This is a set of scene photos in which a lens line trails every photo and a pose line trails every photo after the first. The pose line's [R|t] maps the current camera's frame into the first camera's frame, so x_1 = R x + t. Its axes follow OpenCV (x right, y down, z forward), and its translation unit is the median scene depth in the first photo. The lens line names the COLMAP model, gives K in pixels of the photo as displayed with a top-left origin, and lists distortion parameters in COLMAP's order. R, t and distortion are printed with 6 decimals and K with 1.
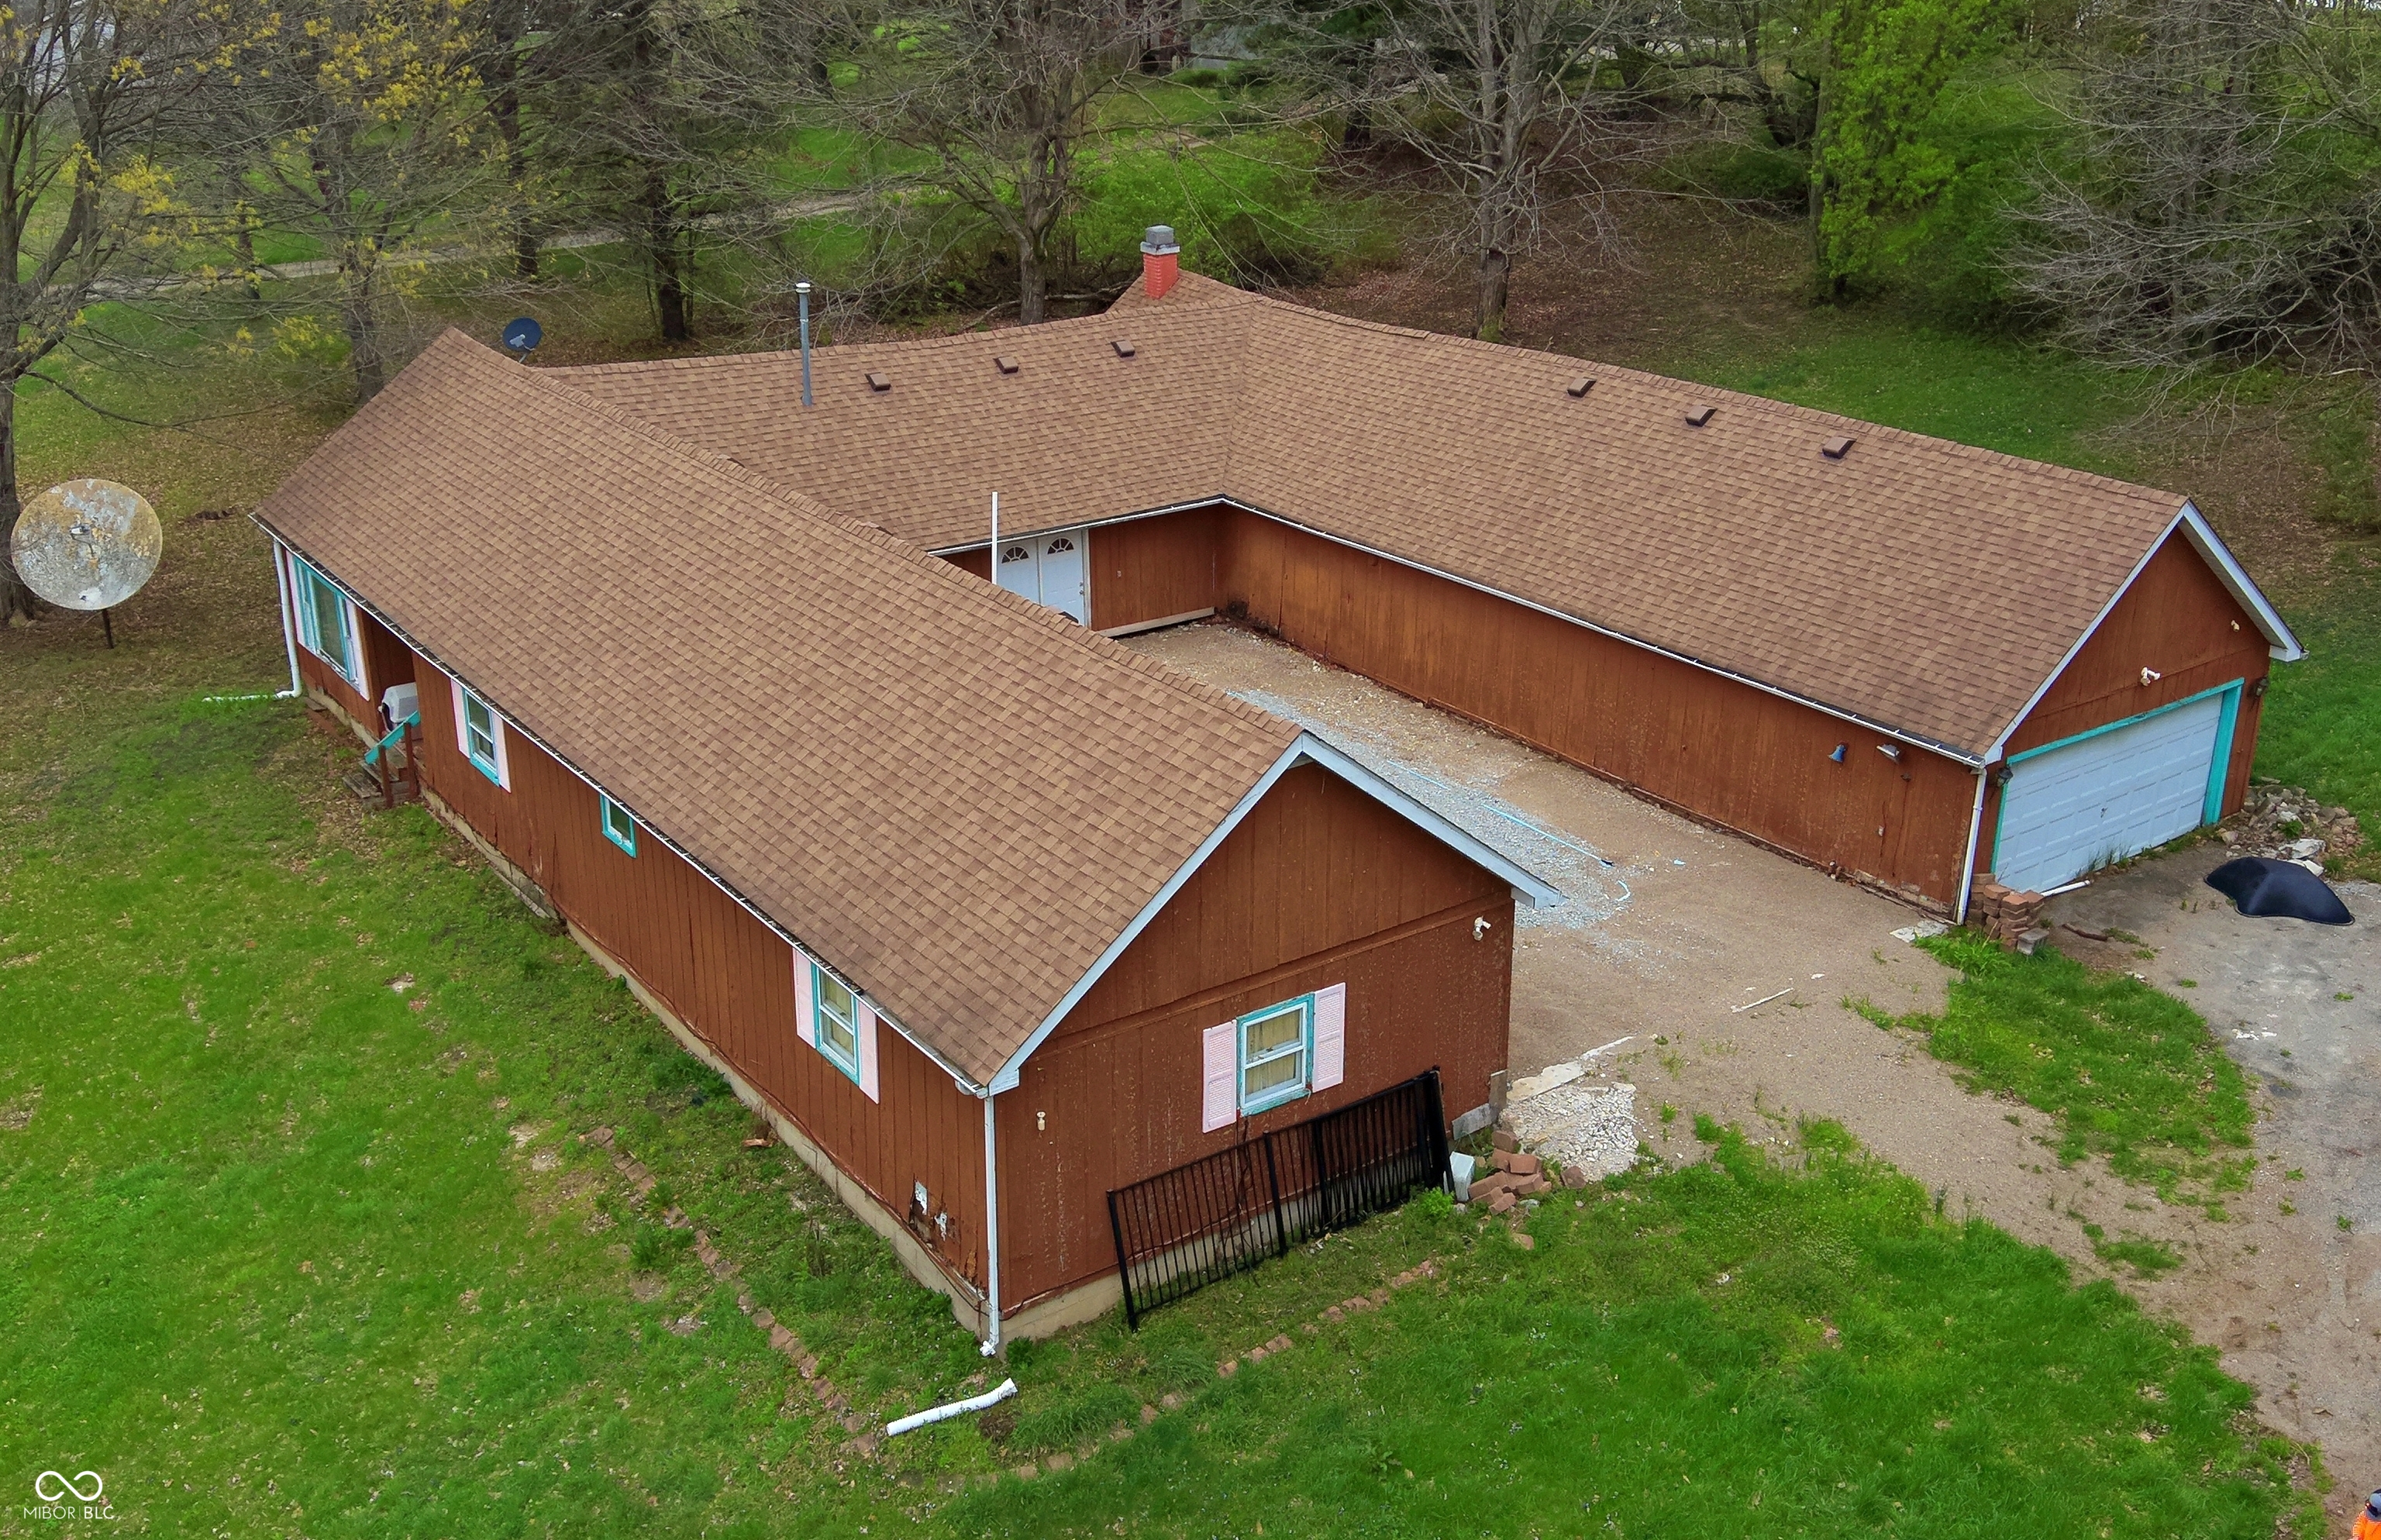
lens RADIAL K [[2238.7, 0, 1190.5], [0, 2238.7, 770.0], [0, 0, 1]] dist [0.179046, -0.399632]
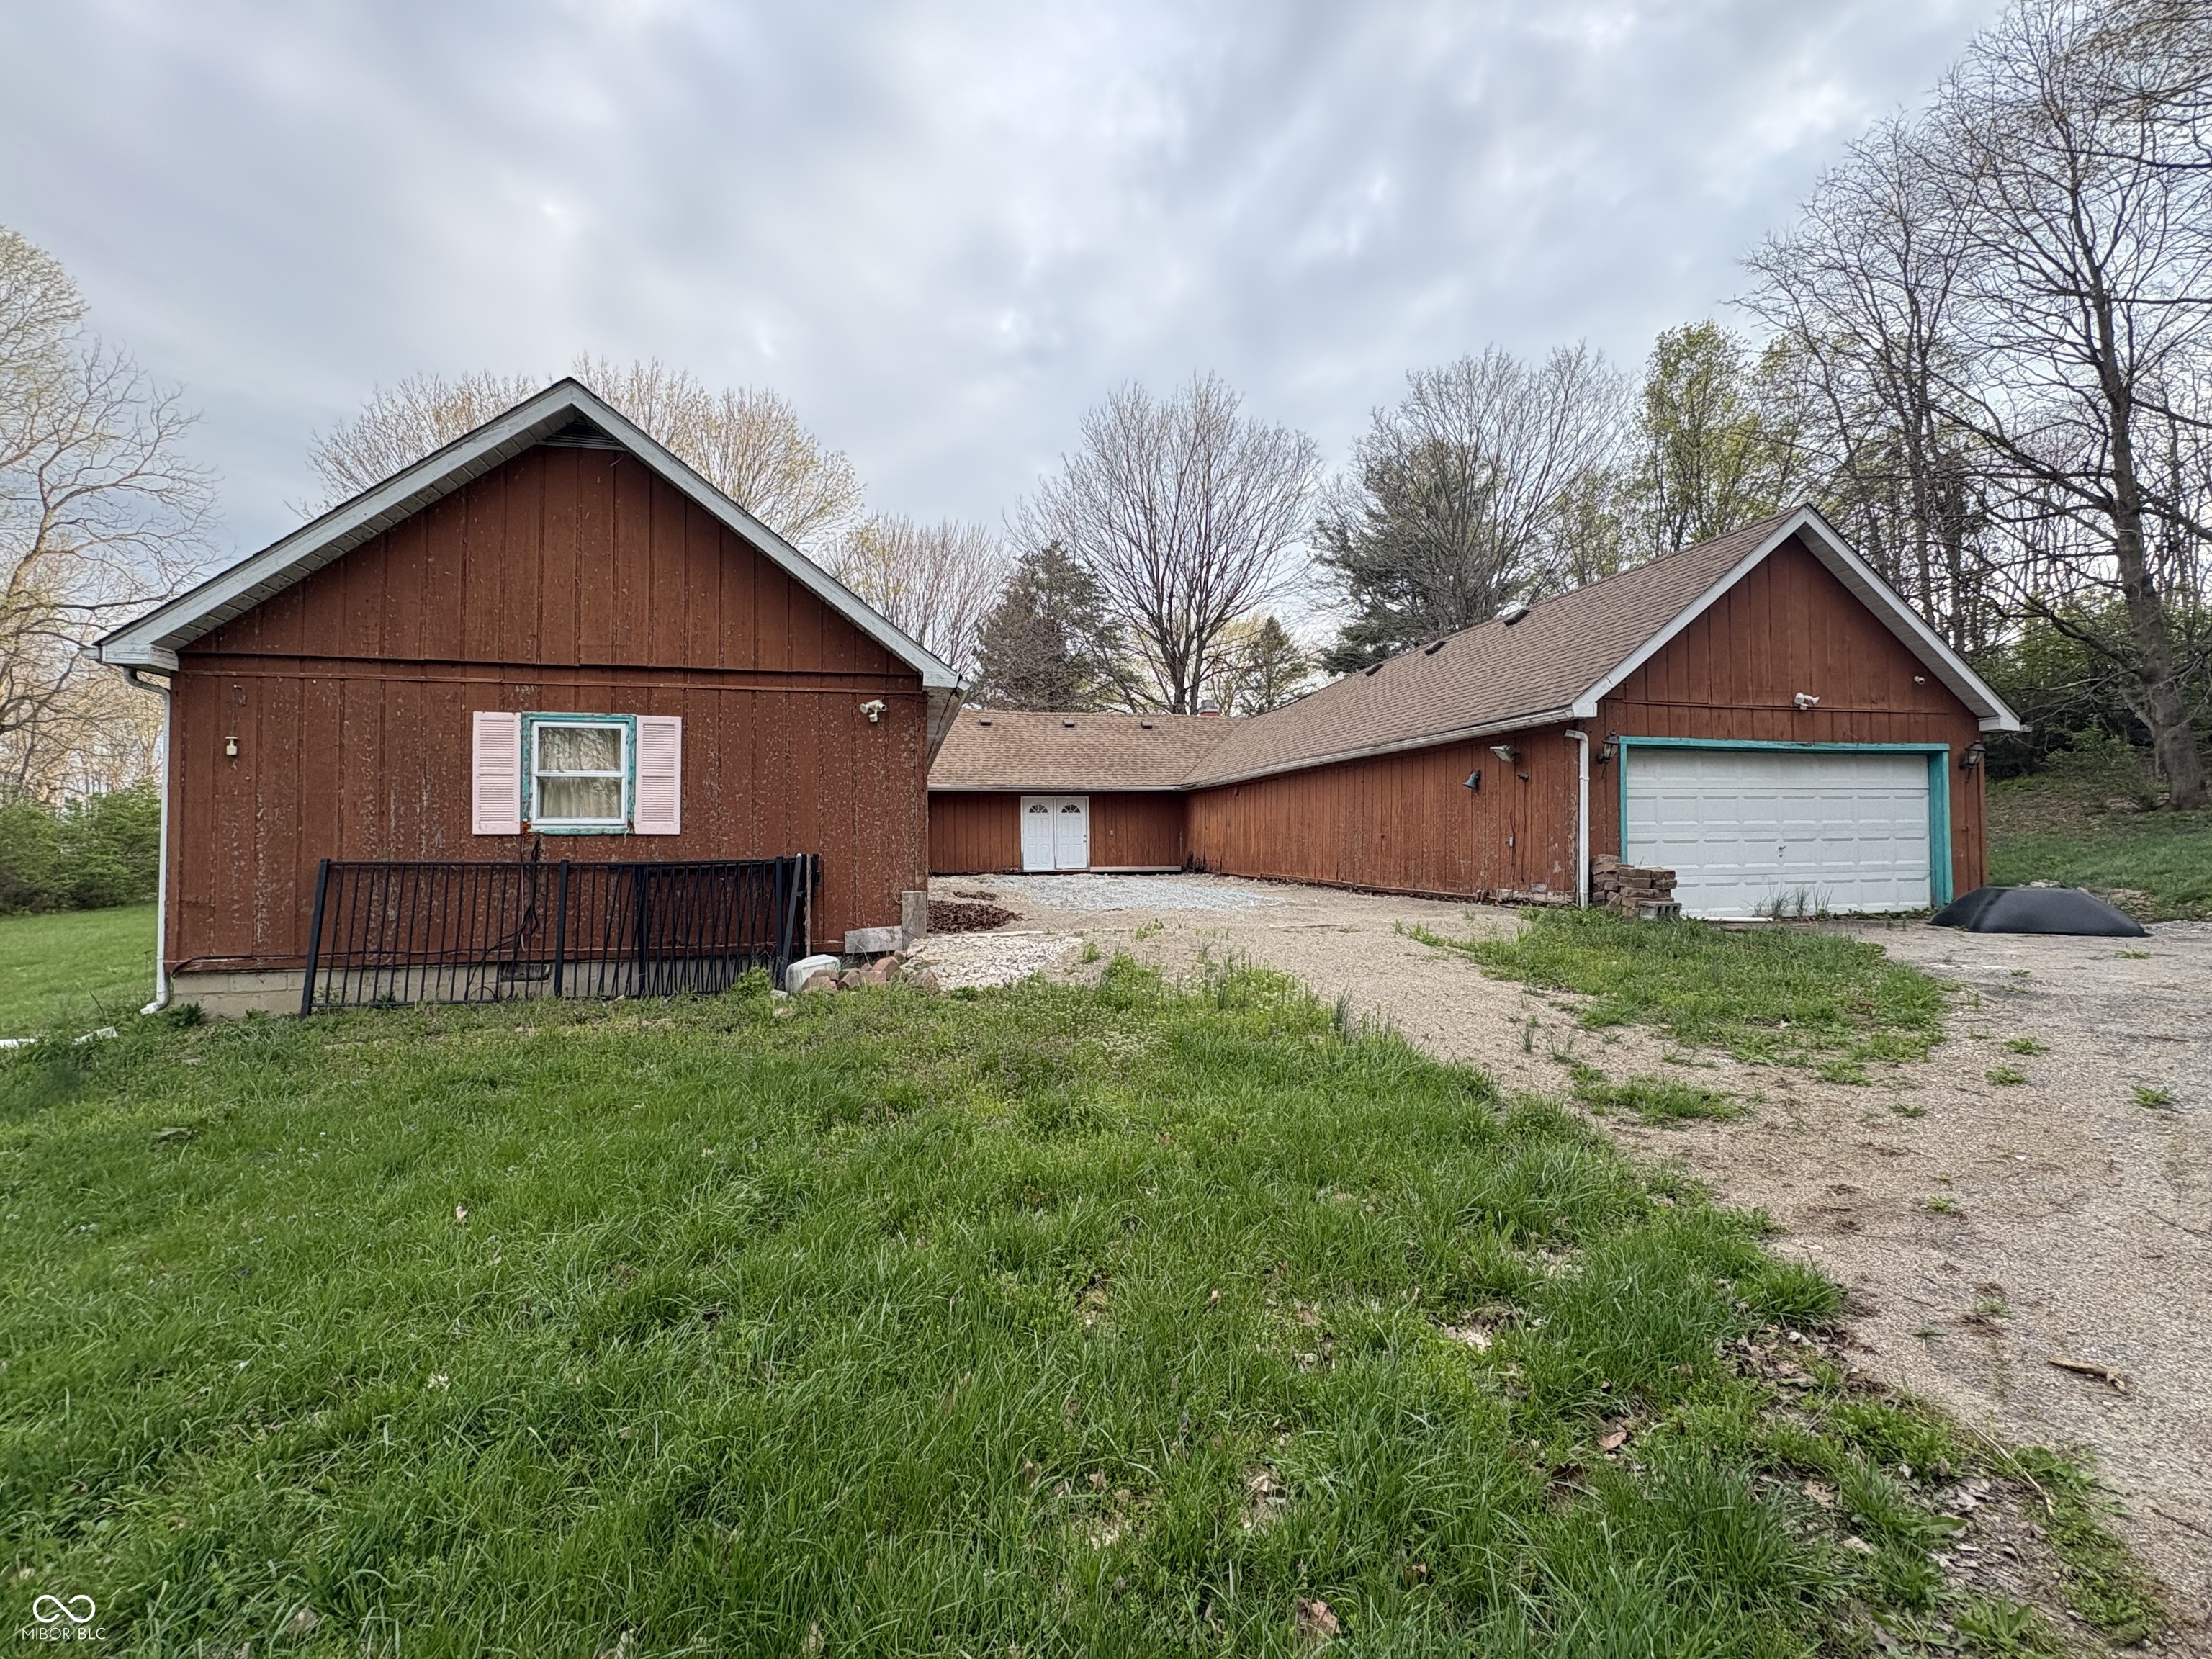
lens RADIAL K [[926.6, 0, 1106.0], [0, 926.6, 829.5], [0, 0, 1]] dist [0.002340, 0.000373]
pose [[0.922494, -0.012663, -0.385803, 0.367278], [-0.134354, 0.926436, -0.351660, 0.240393], [0.361875, 0.376239, 0.852931, 0.708265]]
